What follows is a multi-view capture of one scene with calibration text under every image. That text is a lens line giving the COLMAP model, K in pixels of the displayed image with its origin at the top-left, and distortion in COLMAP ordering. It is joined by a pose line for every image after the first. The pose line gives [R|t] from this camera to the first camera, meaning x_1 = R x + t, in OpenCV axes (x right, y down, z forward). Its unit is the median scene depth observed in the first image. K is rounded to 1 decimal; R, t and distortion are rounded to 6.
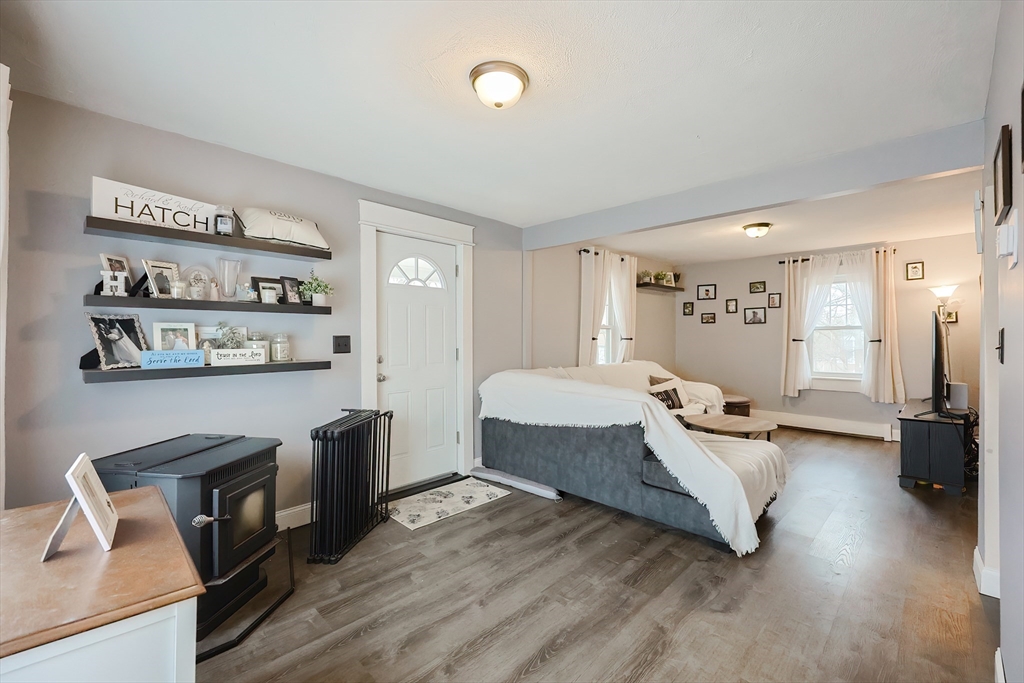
lens RADIAL K [[417.4, 0, 509.6], [0, 417.4, 347.0], [0, 0, 1]] dist [-0.002610, -0.000425]
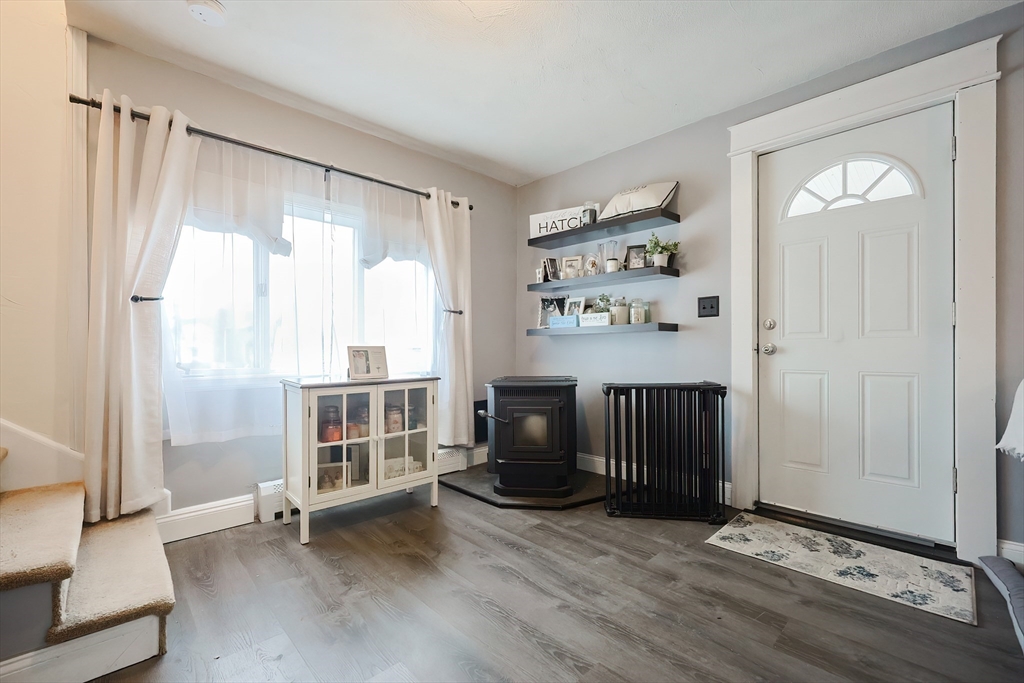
lens RADIAL K [[417.4, 0, 509.6], [0, 417.4, 347.0], [0, 0, 1]] dist [-0.002610, -0.000425]
pose [[0.014781, 0.009294, -0.999848, 0.505513], [-0.013286, 0.999870, 0.009097, 0.082469], [0.999802, 0.013150, 0.014902, 0.621475]]
